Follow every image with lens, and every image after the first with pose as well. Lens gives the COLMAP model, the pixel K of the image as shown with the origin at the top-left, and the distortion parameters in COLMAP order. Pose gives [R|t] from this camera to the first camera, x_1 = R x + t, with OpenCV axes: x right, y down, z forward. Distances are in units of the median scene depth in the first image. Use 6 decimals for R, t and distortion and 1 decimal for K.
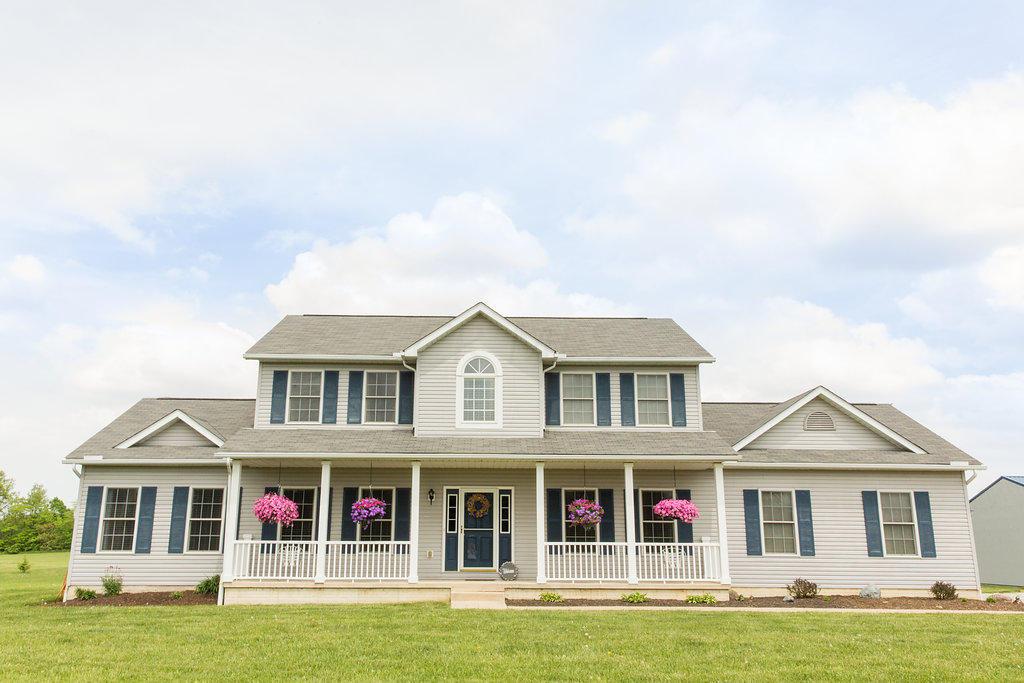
lens RADIAL K [[807.3, 0, 472.5], [0, 807.3, 342.1], [0, 0, 1]] dist [0.001531, -0.002216]
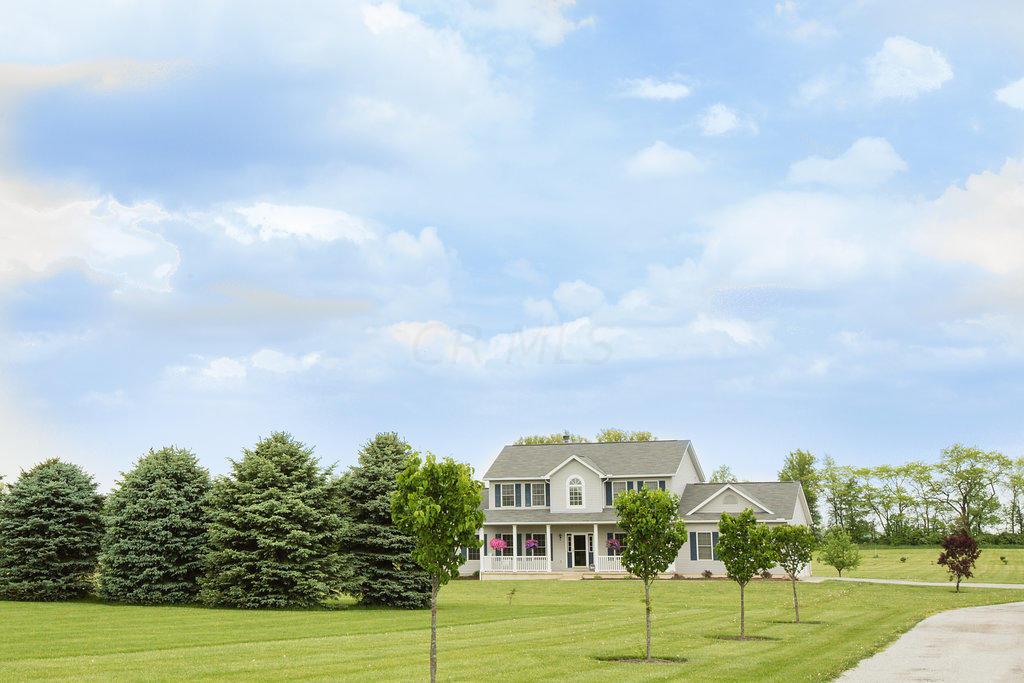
lens RADIAL K [[1027.3, 0, 454.6], [0, 1027.3, 277.1], [0, 0, 1]] dist [-0.026594, 0.005478]
pose [[0.930968, -0.101873, -0.350600, 0.804653], [0.098925, 0.994746, -0.026359, -0.529344], [0.351443, -0.010144, 0.936154, -1.962504]]
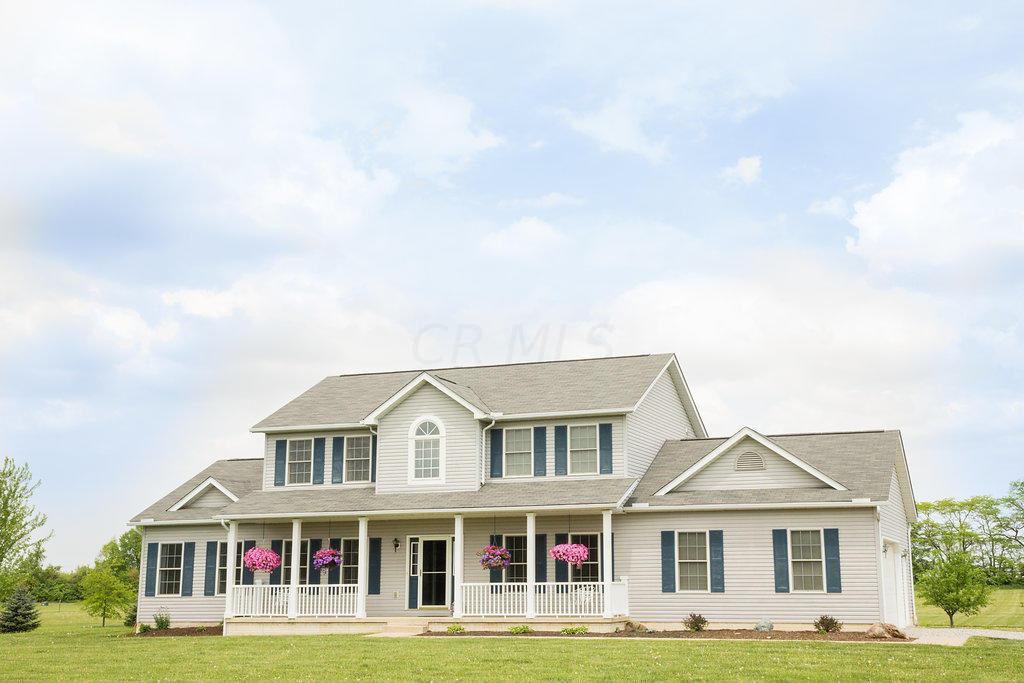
lens RADIAL K [[1139.0, 0, 512.0], [0, 1139.0, 341.5], [0, 0, 1]] dist [0.005531, -0.025480]
pose [[0.942621, -0.082131, -0.323604, 0.649922], [0.093436, 0.995434, 0.019526, -0.112458], [0.320522, -0.048641, 0.945991, -0.464442]]
